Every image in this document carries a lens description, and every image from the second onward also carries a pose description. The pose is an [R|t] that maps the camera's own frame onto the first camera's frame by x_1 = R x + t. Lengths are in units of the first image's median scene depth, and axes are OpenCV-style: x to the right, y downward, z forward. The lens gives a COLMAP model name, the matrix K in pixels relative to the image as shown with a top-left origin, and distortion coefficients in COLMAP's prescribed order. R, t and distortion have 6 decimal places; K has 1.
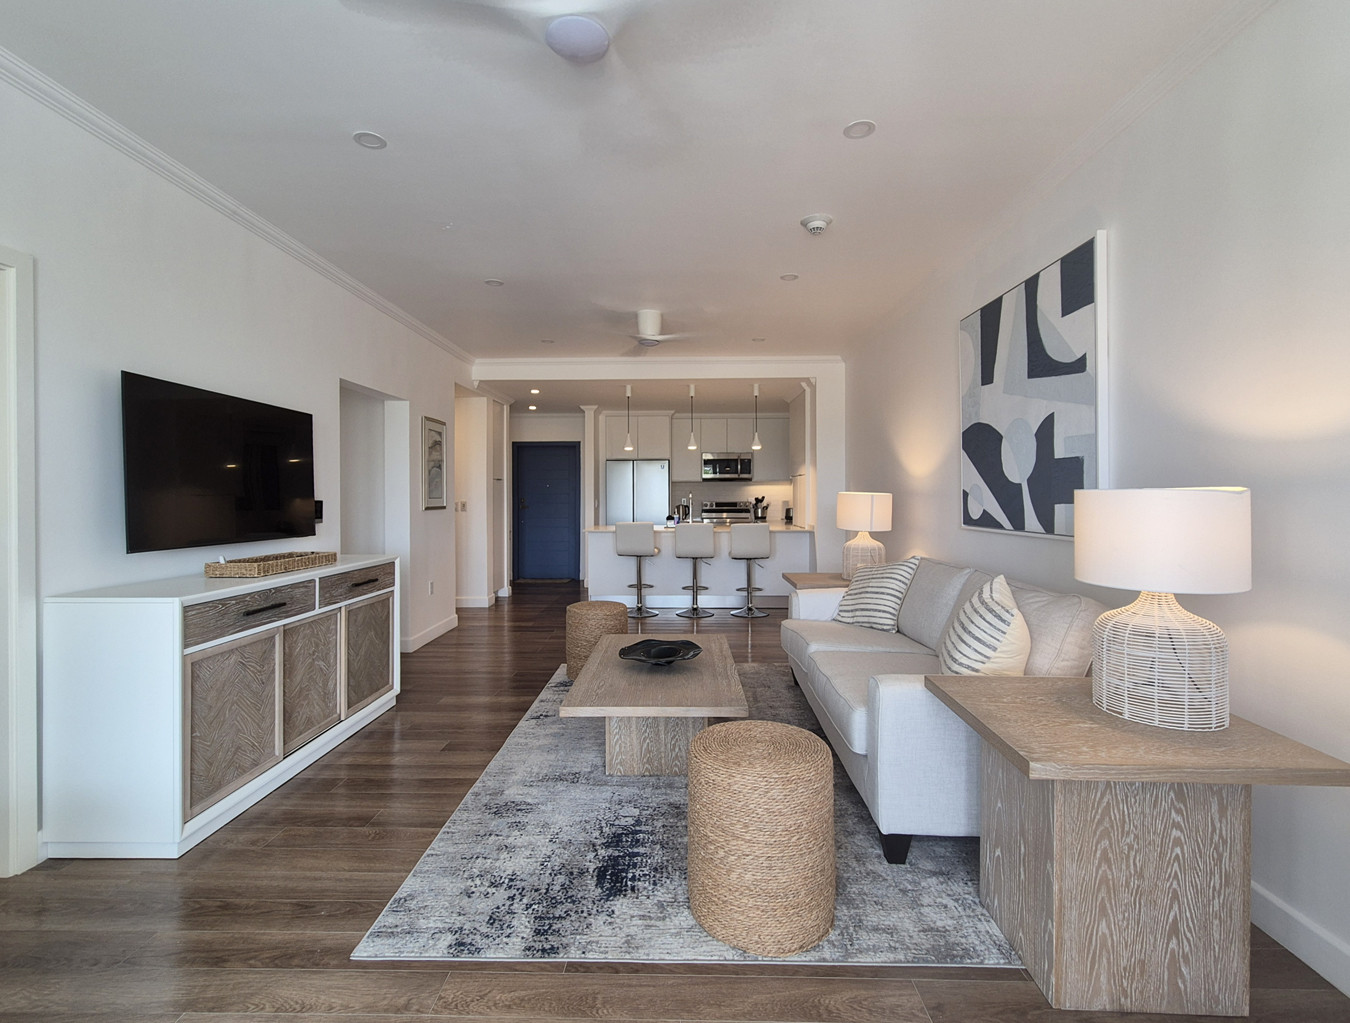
lens RADIAL K [[635.6, 0, 672.8], [0, 635.6, 495.8], [0, 0, 1]] dist [0.009394, -0.001084]
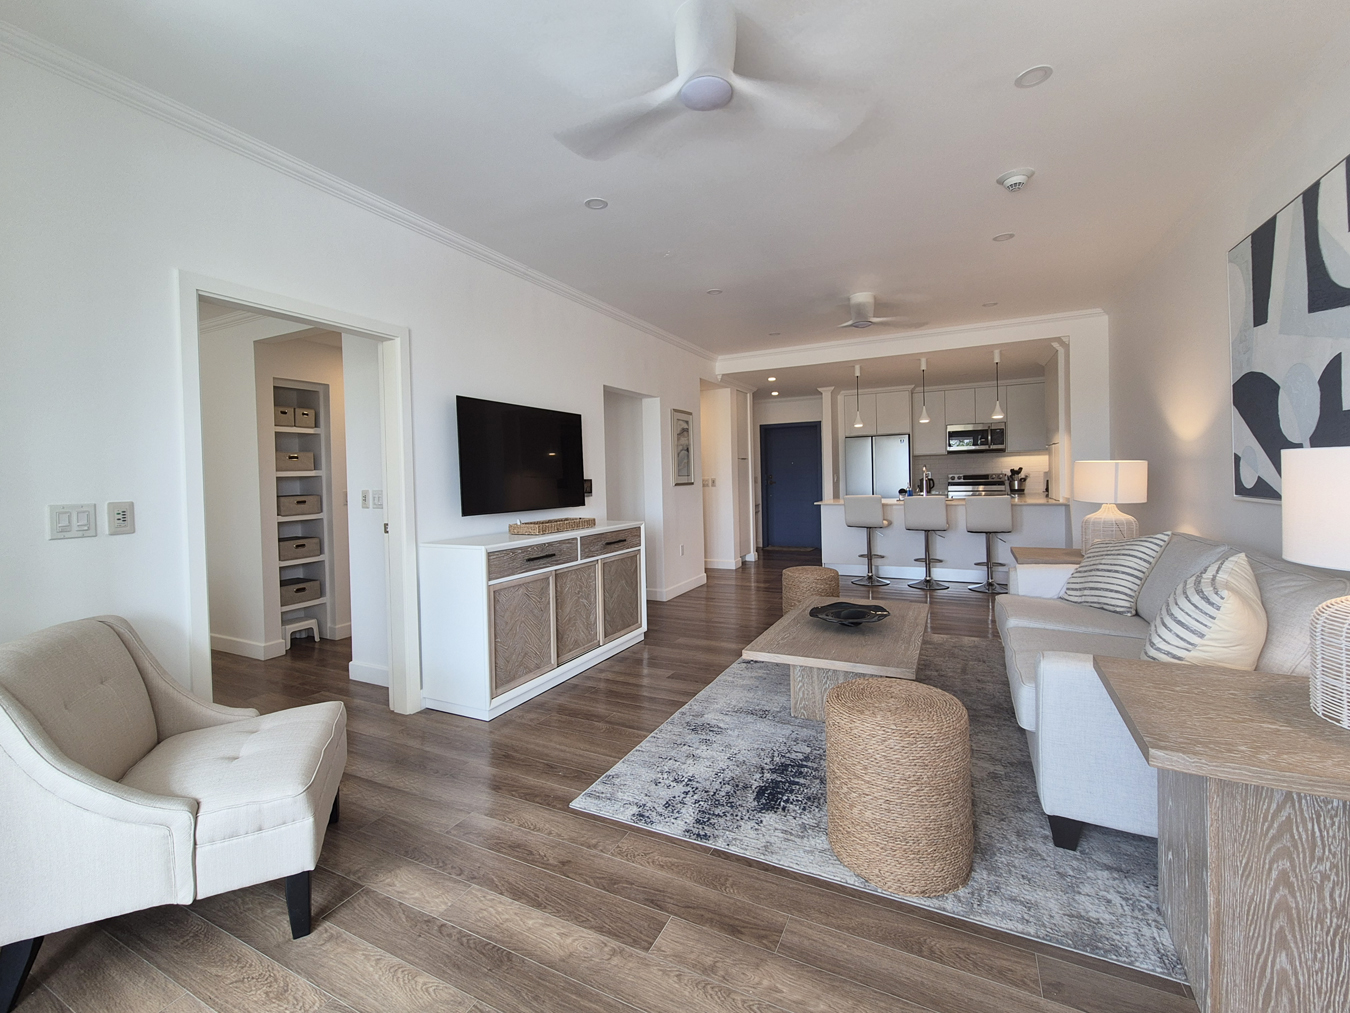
lens RADIAL K [[585.7, 0, 670.8], [0, 585.7, 482.3], [0, 0, 1]] dist [0.010964, -0.000756]
pose [[0.903143, -0.015103, -0.429075, 0.160396], [0.022228, 0.999686, 0.011597, 0.004177], [0.428765, -0.020011, 0.903194, -0.031074]]
